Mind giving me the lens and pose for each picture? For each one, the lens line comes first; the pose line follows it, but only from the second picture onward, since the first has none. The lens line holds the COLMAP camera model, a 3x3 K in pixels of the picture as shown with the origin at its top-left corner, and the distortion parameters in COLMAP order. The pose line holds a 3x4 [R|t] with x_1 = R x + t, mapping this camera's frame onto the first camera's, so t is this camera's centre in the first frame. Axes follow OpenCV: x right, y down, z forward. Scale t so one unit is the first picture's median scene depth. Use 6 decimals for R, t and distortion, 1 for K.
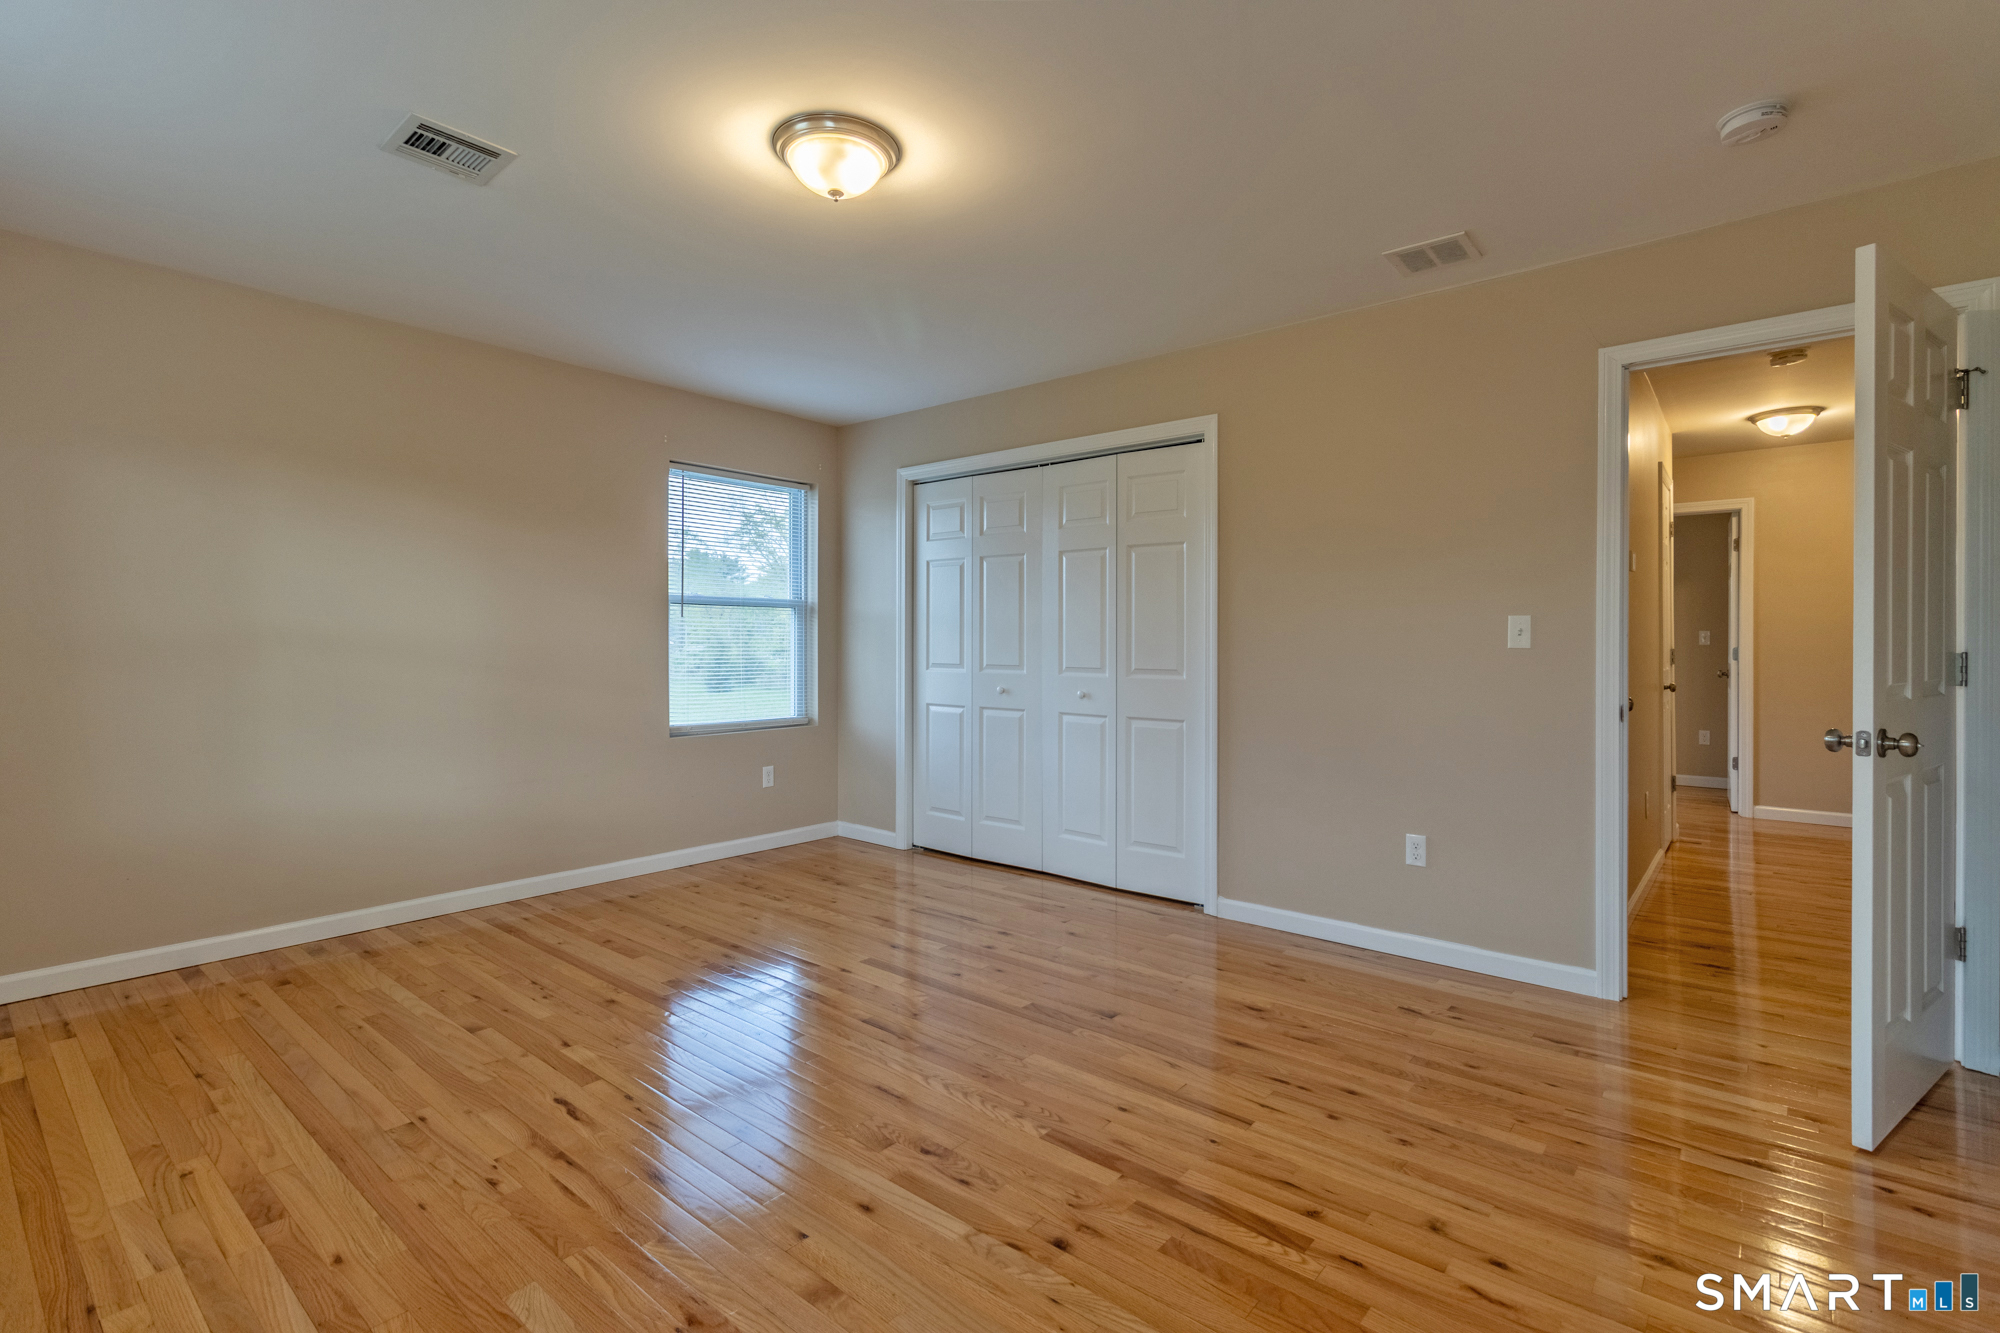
lens RADIAL K [[922.2, 0, 992.6], [0, 922.2, 649.2], [0, 0, 1]] dist [-0.000642, 0.001459]
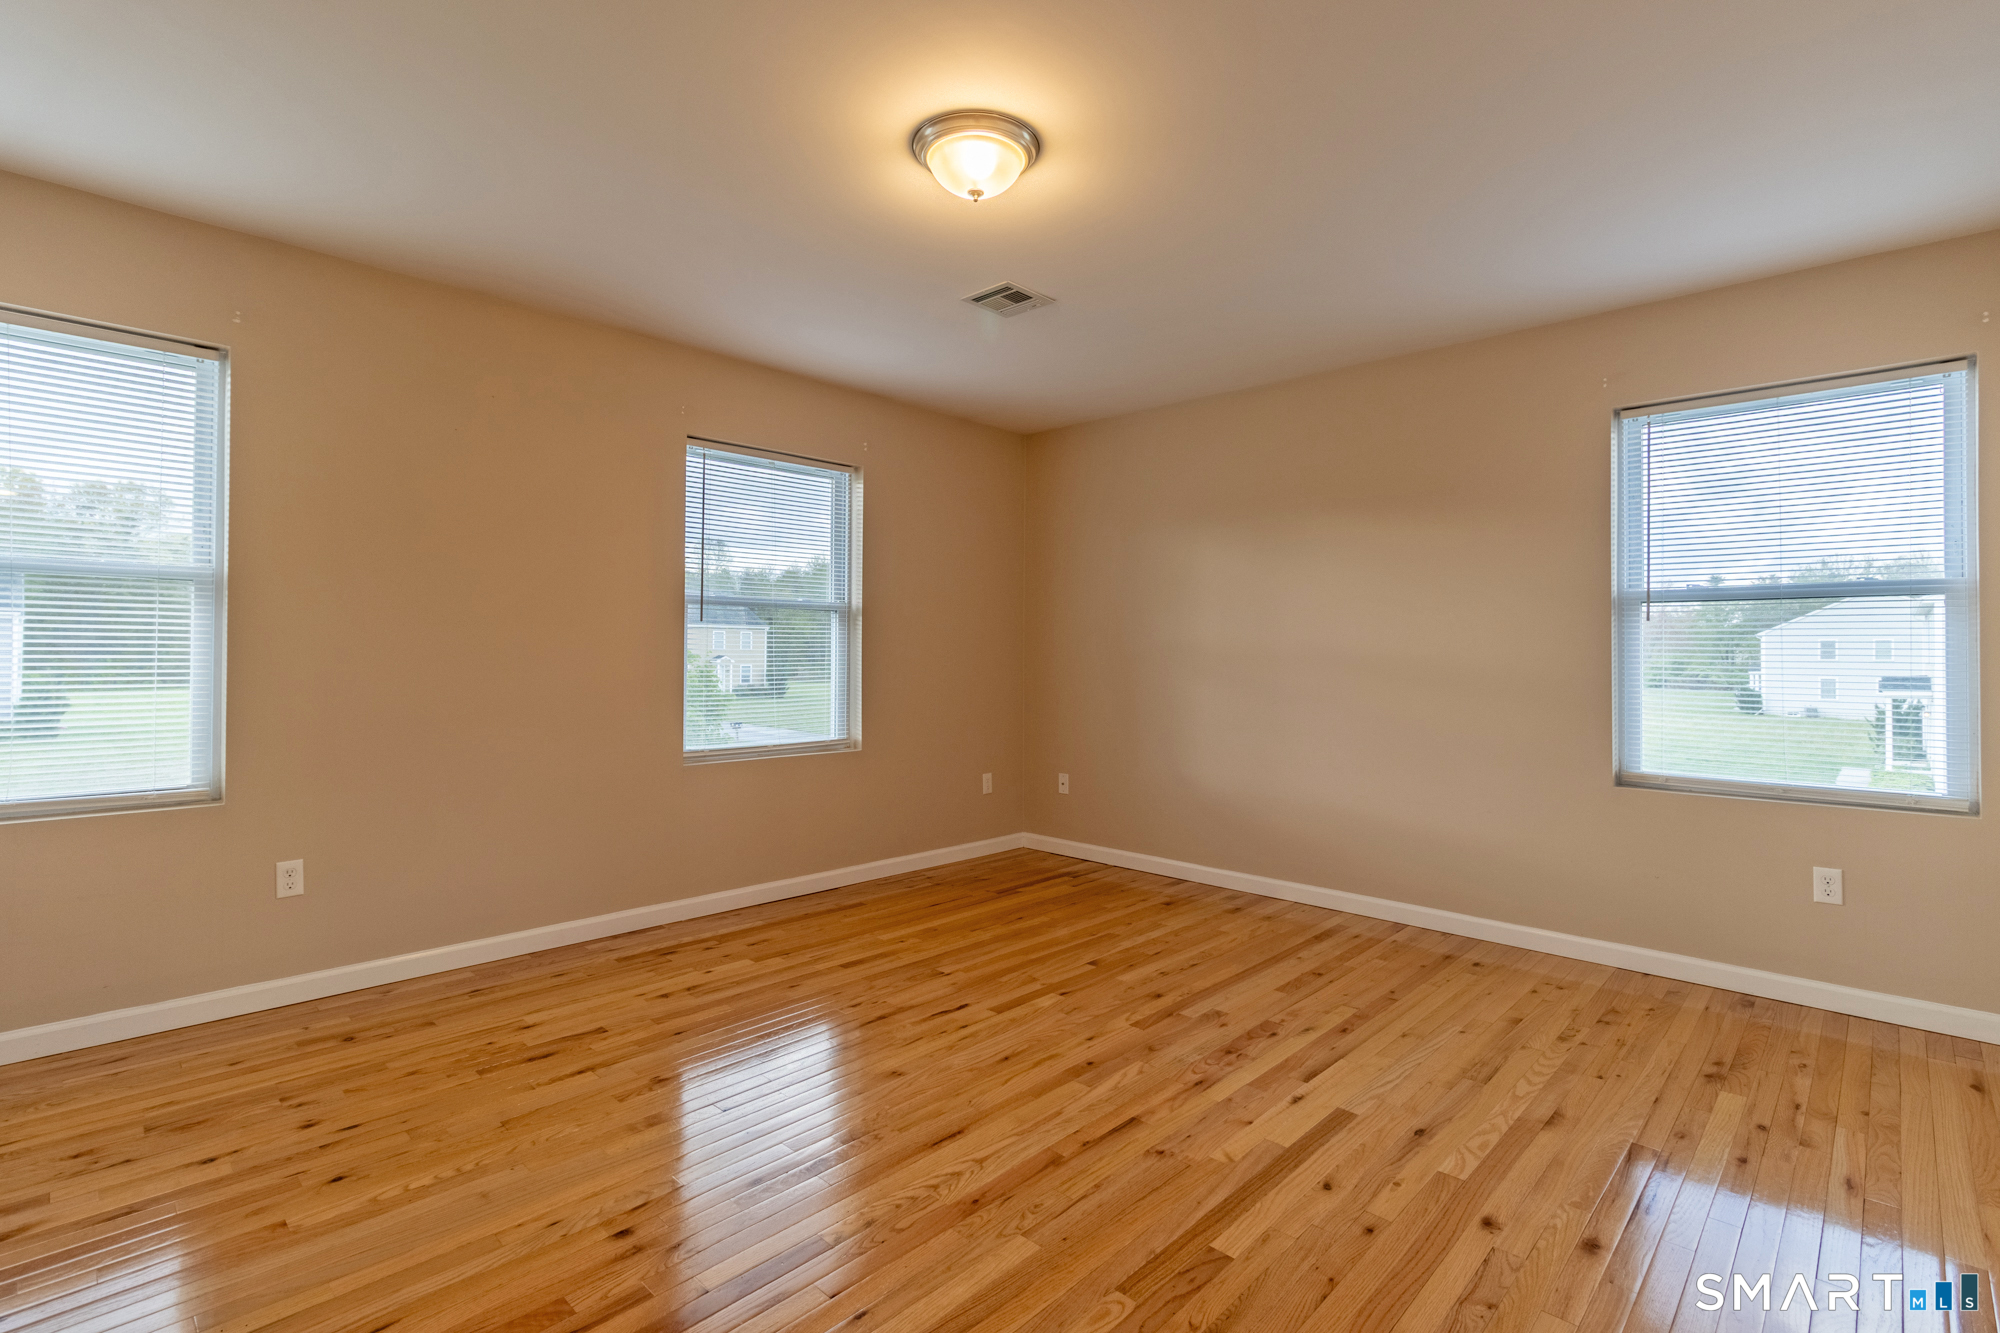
lens RADIAL K [[922.2, 0, 1013.7], [0, 922.2, 659.0], [0, 0, 1]] dist [-0.000642, 0.001459]
pose [[-0.058168, 0.001354, -0.998306, 0.755383], [-0.009672, 0.999951, 0.001920, -0.003188], [0.998260, 0.009767, -0.058152, 1.043510]]
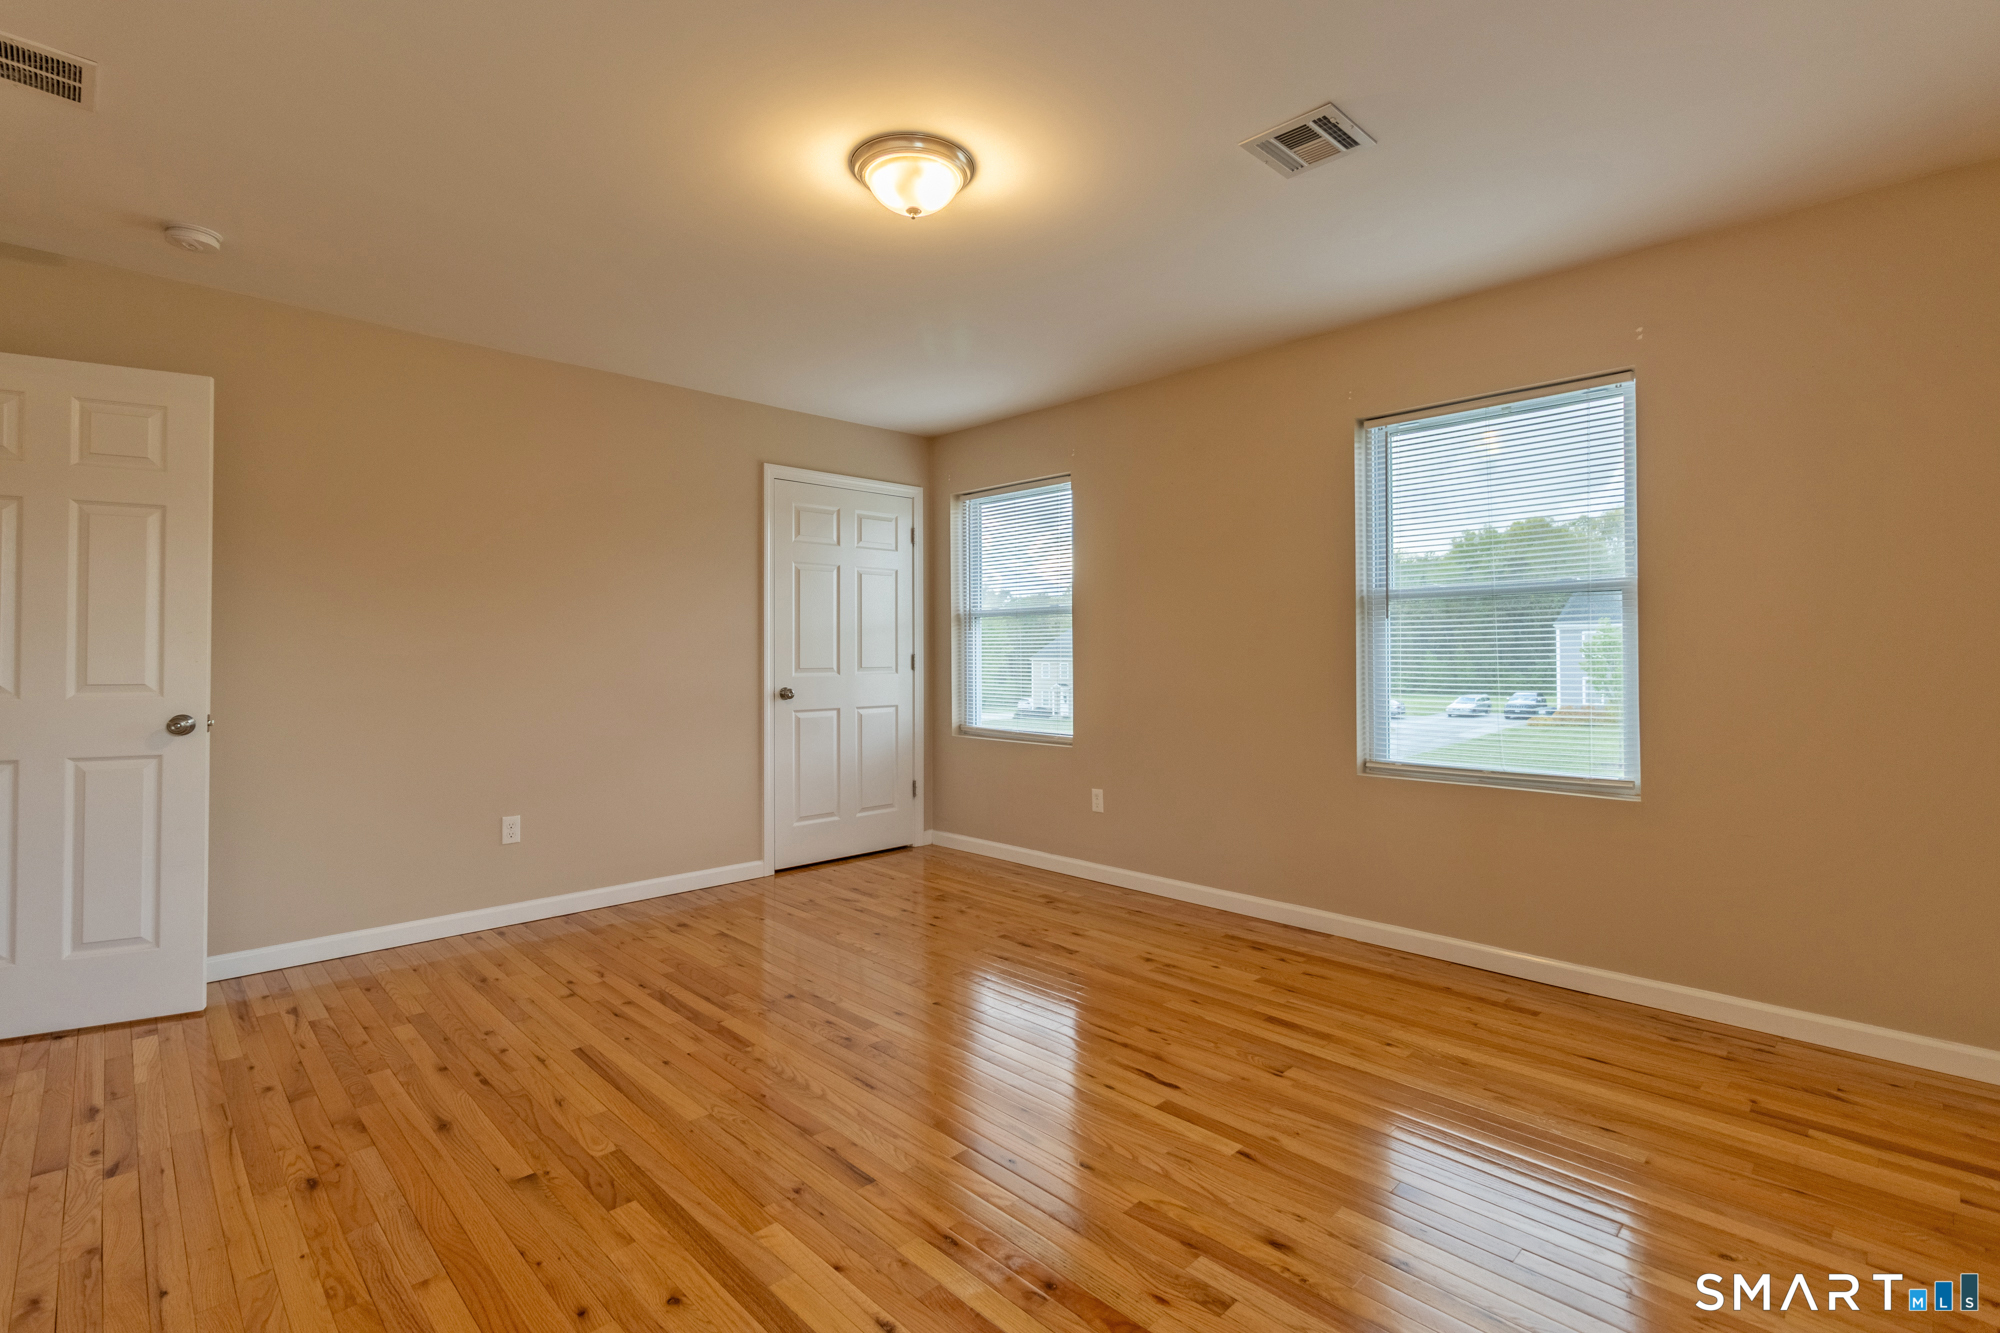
lens RADIAL K [[922.2, 0, 990.7], [0, 922.2, 662.8], [0, 0, 1]] dist [-0.000642, 0.001459]
pose [[-0.995130, -0.000404, 0.098571, -0.334408], [0.000988, 0.999901, 0.014071, -0.009234], [-0.098567, 0.014100, -0.995031, 1.887303]]
